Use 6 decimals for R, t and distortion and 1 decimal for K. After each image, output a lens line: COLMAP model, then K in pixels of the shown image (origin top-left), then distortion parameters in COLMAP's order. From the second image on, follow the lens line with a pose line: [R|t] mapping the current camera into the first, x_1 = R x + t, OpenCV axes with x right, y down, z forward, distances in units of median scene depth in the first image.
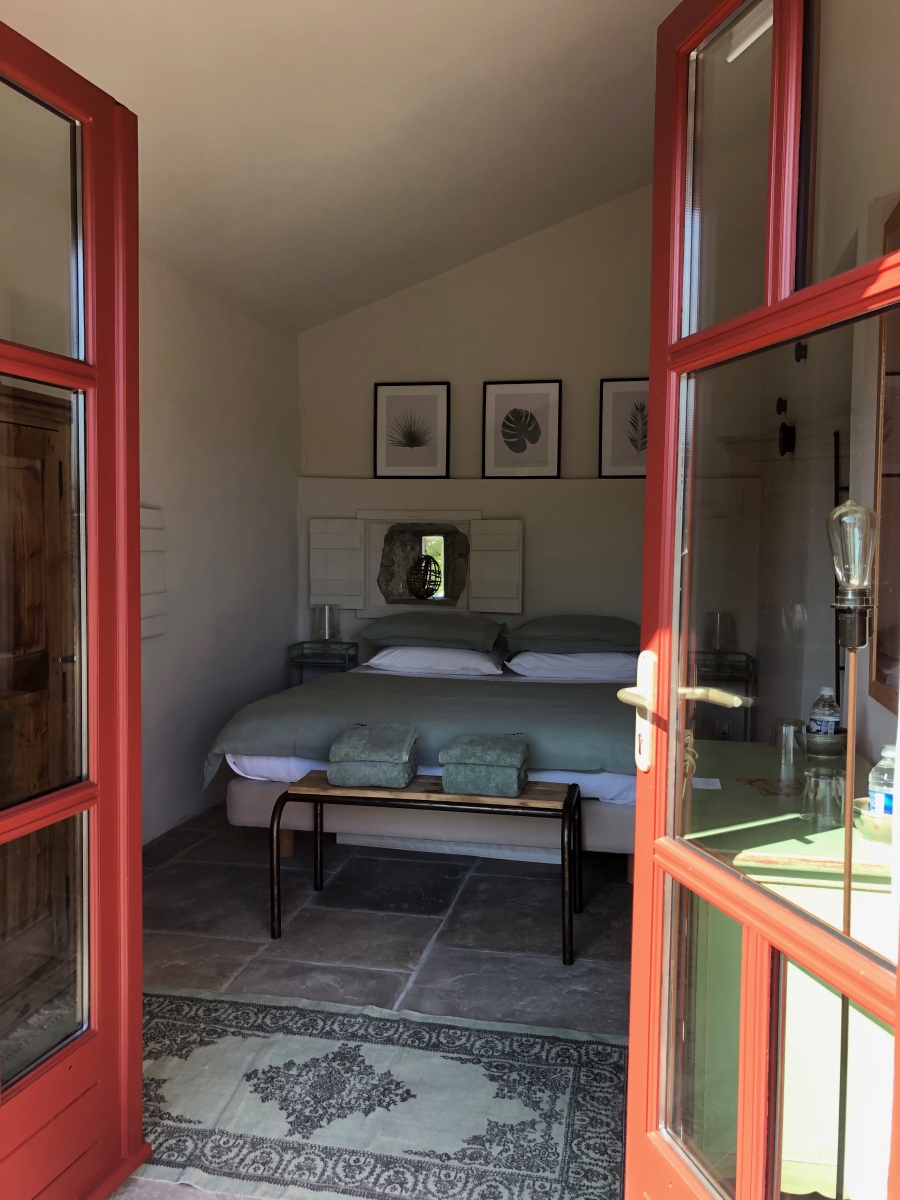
lens RADIAL K [[968.7, 0, 453.8], [0, 968.7, 596.8], [0, 0, 1]] dist [-0.006063, 0.002855]
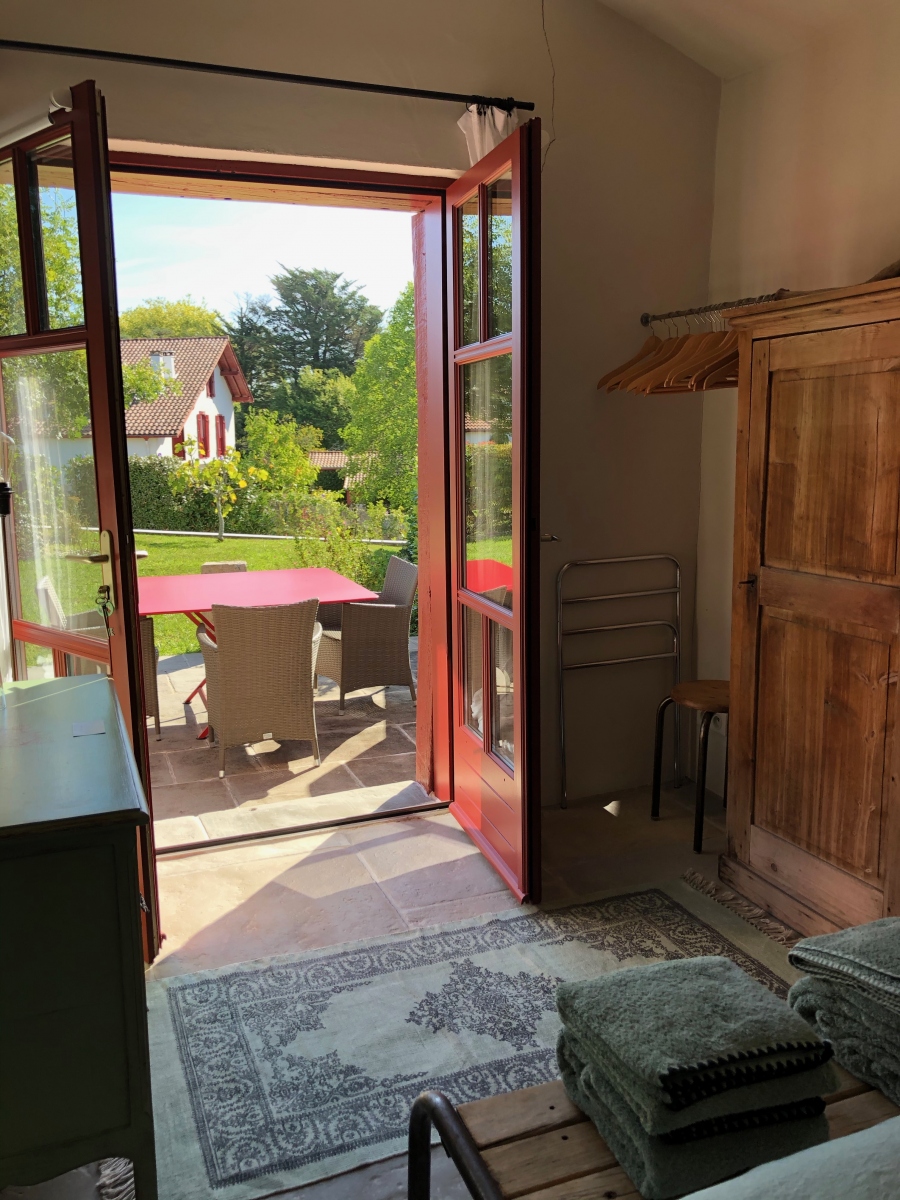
lens RADIAL K [[968.7, 0, 450.3], [0, 968.7, 600.2], [0, 0, 1]] dist [-0.006063, 0.002855]
pose [[-0.834624, 0.088689, -0.543634, 0.391601], [-0.028442, 0.978697, 0.203332, -0.101050], [0.550086, 0.185168, -0.814321, 1.617257]]
